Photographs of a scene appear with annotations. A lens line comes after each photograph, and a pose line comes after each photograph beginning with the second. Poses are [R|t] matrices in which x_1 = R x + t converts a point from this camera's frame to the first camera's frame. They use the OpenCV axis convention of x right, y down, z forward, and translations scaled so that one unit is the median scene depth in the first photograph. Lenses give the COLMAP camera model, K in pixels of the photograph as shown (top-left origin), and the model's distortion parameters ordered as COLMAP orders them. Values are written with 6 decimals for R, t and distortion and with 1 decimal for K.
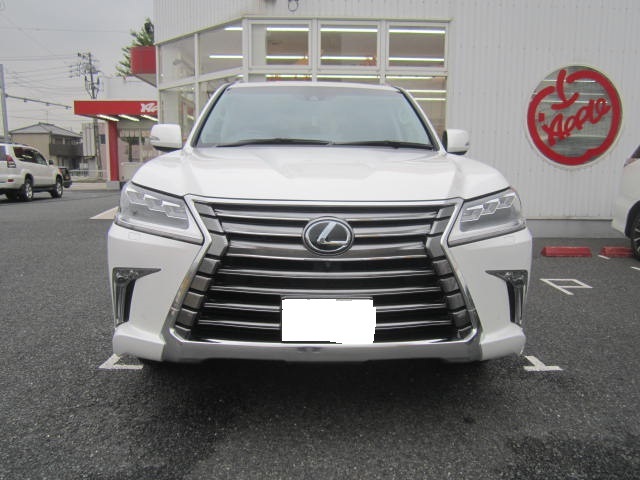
lens RADIAL K [[537.8, 0, 320.0], [0, 537.8, 240.0], [0, 0, 1]] dist [-0.036213, 0.013356]
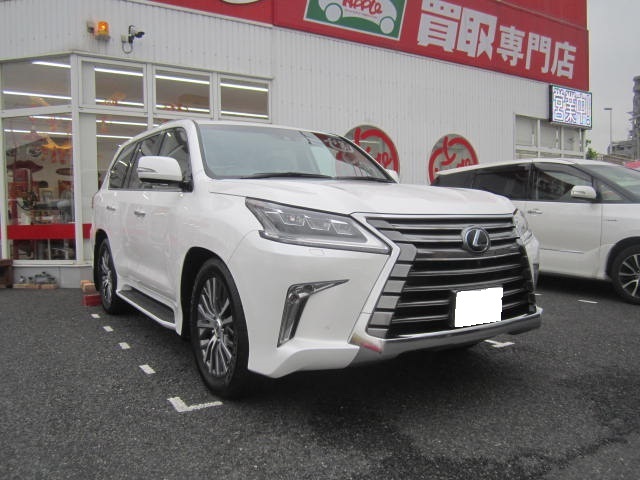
lens RADIAL K [[537.8, 0, 320.0], [0, 537.8, 240.0], [0, 0, 1]] dist [-0.036213, 0.013356]
pose [[0.852384, -0.039078, 0.521454, -0.850717], [0.090652, 0.993148, -0.073757, 0.045956], [-0.514998, 0.110140, 0.850086, 0.080928]]
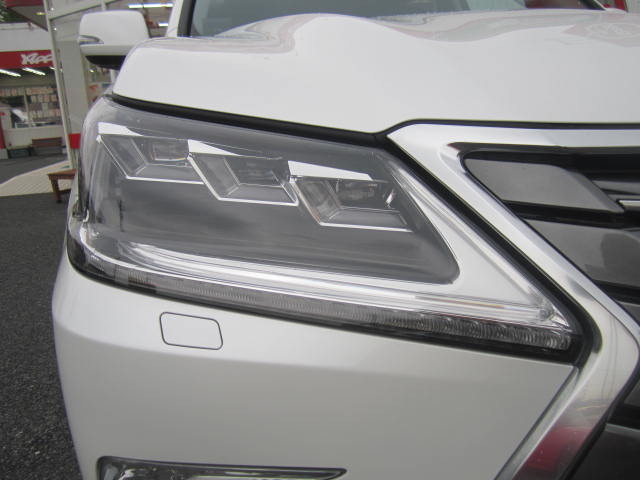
lens RADIAL K [[537.8, 0, 320.0], [0, 537.8, 240.0], [0, 0, 1]] dist [-0.036213, 0.013356]
pose [[0.982457, -0.103287, 0.155273, -0.307042], [0.088542, 0.991134, 0.099065, -0.058411], [-0.164129, -0.083579, 0.982892, 0.734146]]
